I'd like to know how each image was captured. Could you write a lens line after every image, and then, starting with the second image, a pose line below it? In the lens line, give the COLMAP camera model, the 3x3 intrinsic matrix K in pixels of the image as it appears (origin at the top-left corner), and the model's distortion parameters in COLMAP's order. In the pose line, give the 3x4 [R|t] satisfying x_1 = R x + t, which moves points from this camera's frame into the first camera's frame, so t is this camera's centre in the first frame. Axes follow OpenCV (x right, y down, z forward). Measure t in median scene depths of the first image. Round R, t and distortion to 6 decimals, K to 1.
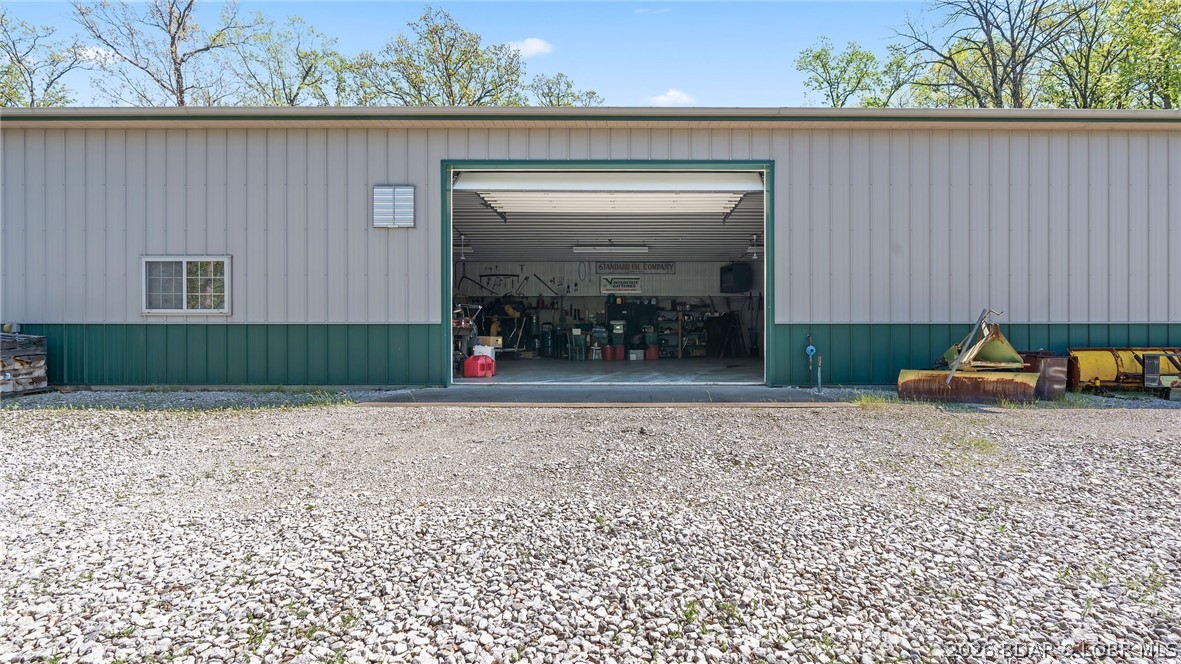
lens RADIAL K [[532.9, 0, 590.5], [0, 532.9, 332.0], [0, 0, 1]] dist [-0.000476, 0.000292]
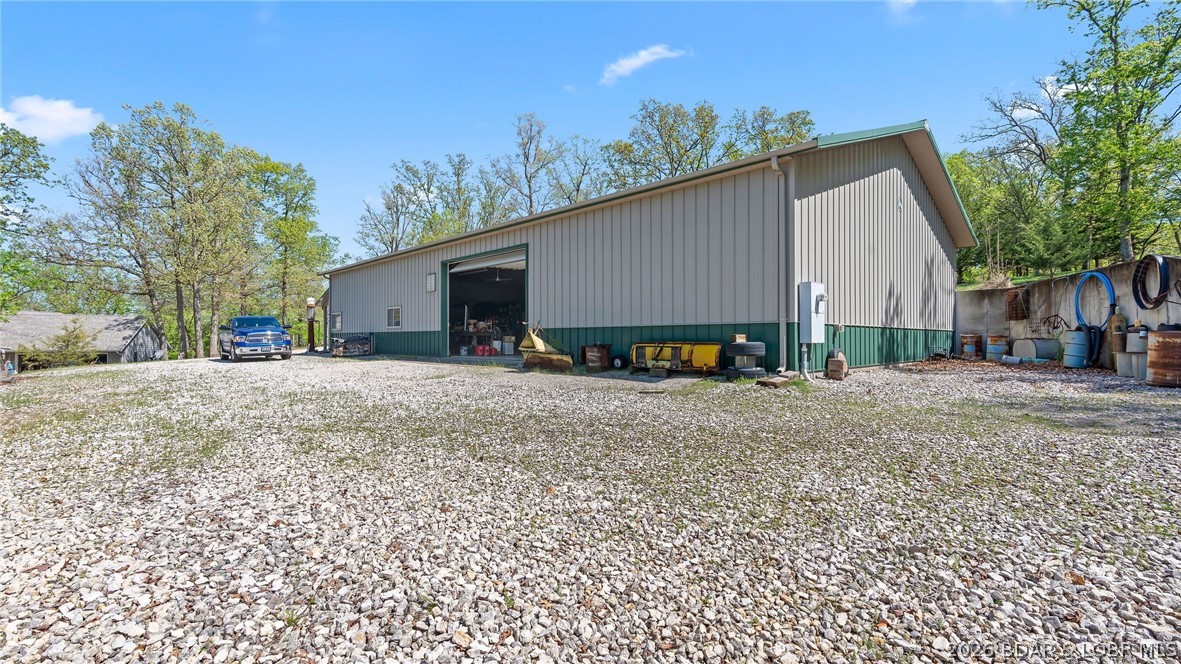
lens RADIAL K [[532.9, 0, 590.5], [0, 532.9, 332.0], [0, 0, 1]] dist [-0.000476, 0.000292]
pose [[0.672902, -0.009897, -0.739665, 1.838768], [0.011252, 0.999932, -0.003144, 0.004623], [0.739646, -0.006207, 0.672968, -0.112498]]
